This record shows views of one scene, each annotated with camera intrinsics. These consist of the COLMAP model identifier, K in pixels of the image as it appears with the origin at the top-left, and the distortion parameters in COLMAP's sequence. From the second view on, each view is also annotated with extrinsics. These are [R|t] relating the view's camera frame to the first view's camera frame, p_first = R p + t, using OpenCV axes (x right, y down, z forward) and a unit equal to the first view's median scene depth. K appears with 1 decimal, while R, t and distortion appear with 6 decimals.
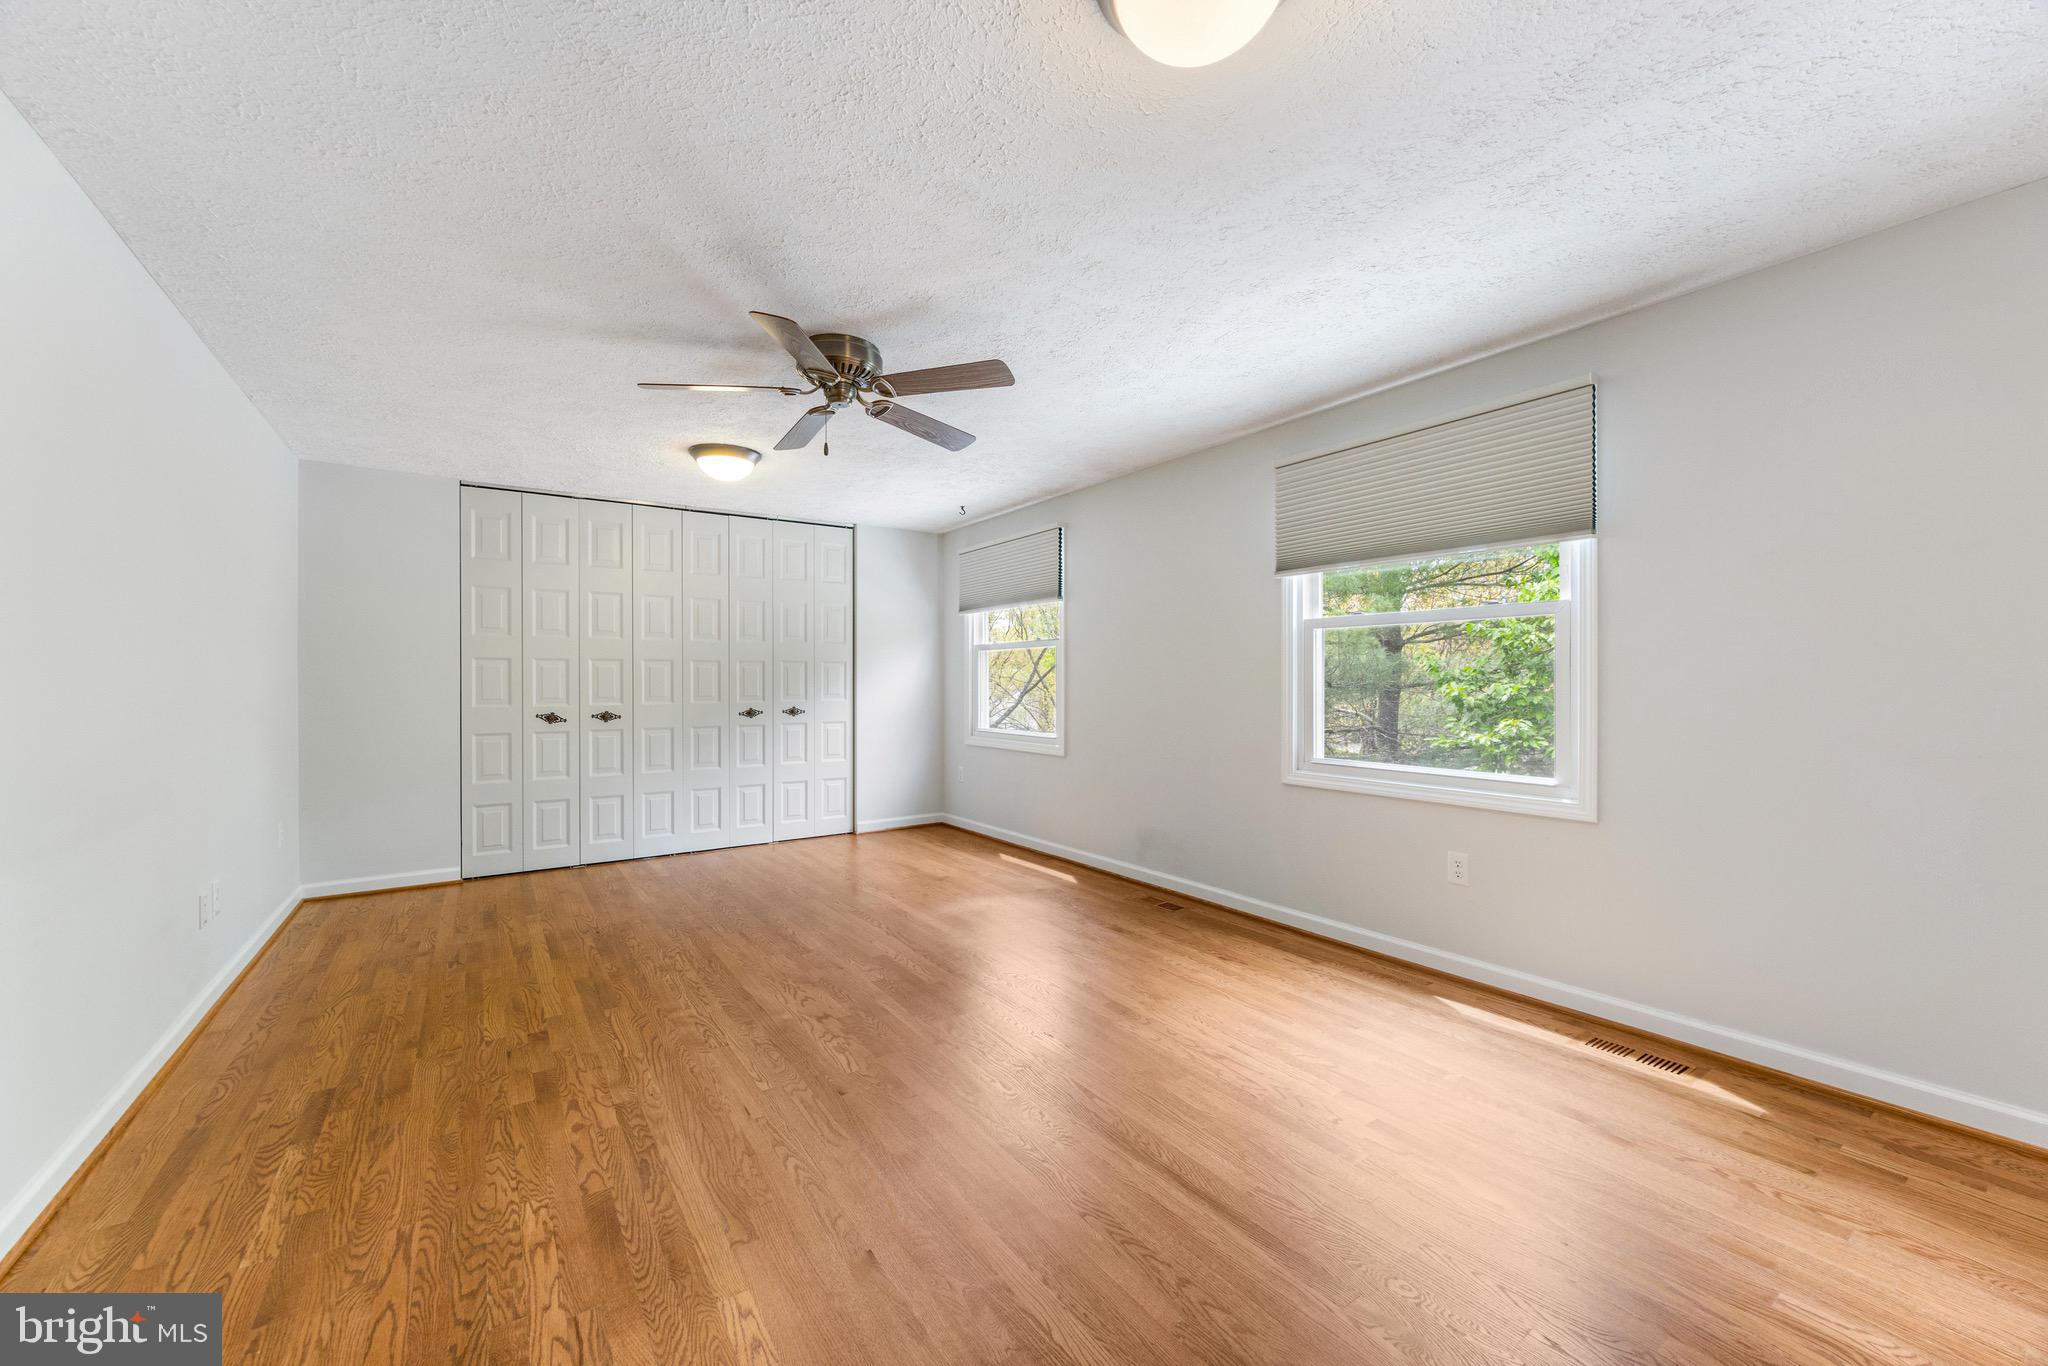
lens RADIAL K [[792.8, 0, 1022.2], [0, 792.8, 684.1], [0, 0, 1]] dist [-0.002084, 0.000024]
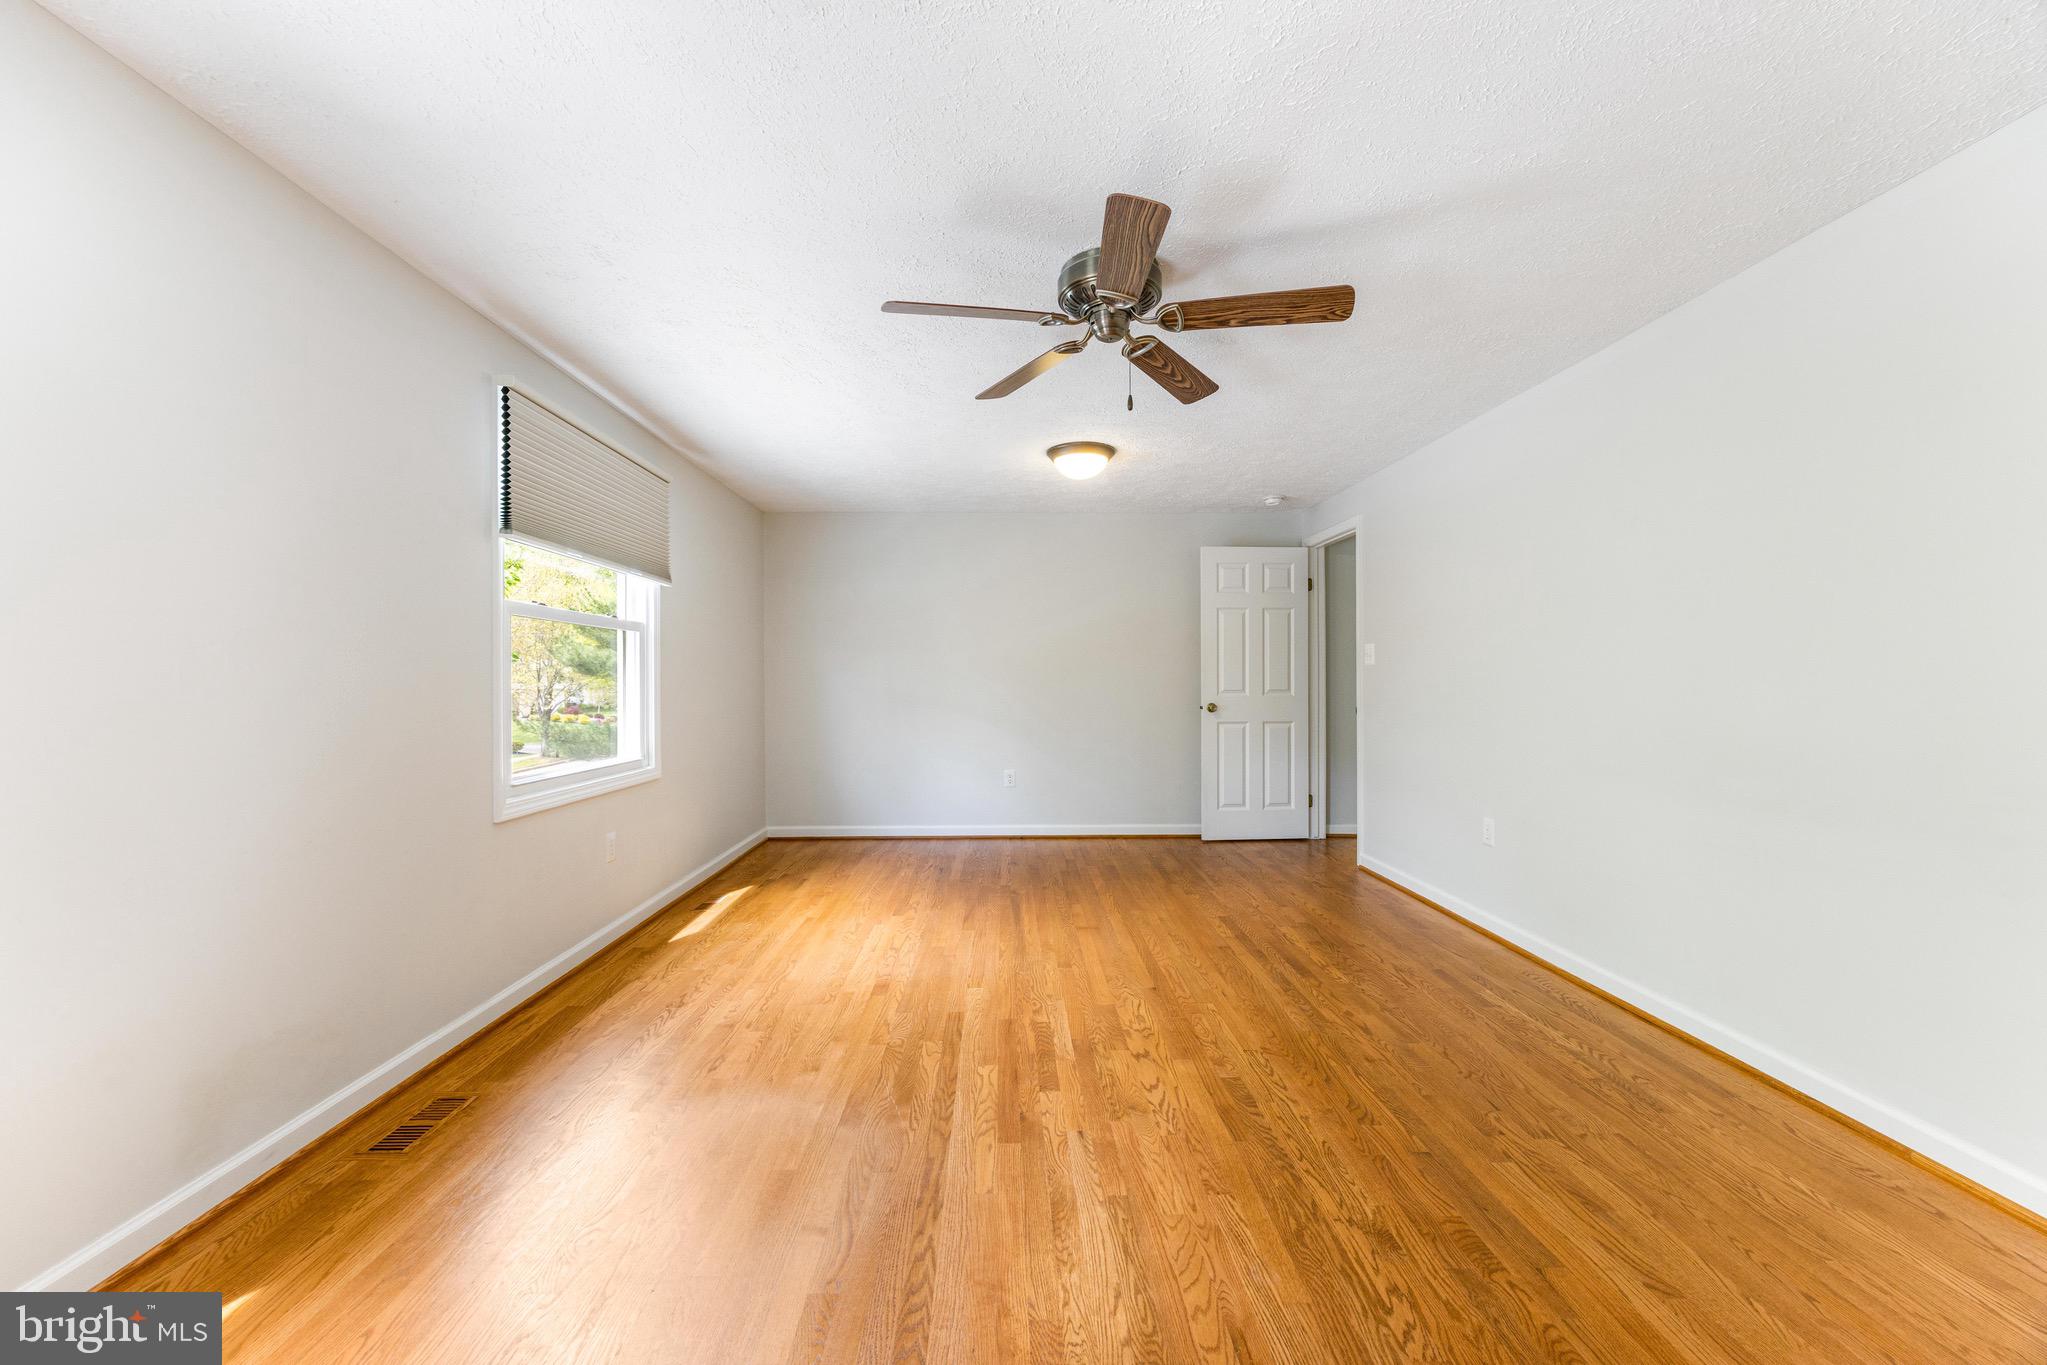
lens RADIAL K [[792.4, 0, 1021.3], [0, 792.4, 681.7], [0, 0, 1]] dist [-0.002084, 0.000024]
pose [[-0.838418, 0.005750, 0.544998, -0.622302], [0.006834, 0.999977, -0.000035, 0.000931], [-0.544985, 0.003695, -0.838438, 1.810294]]
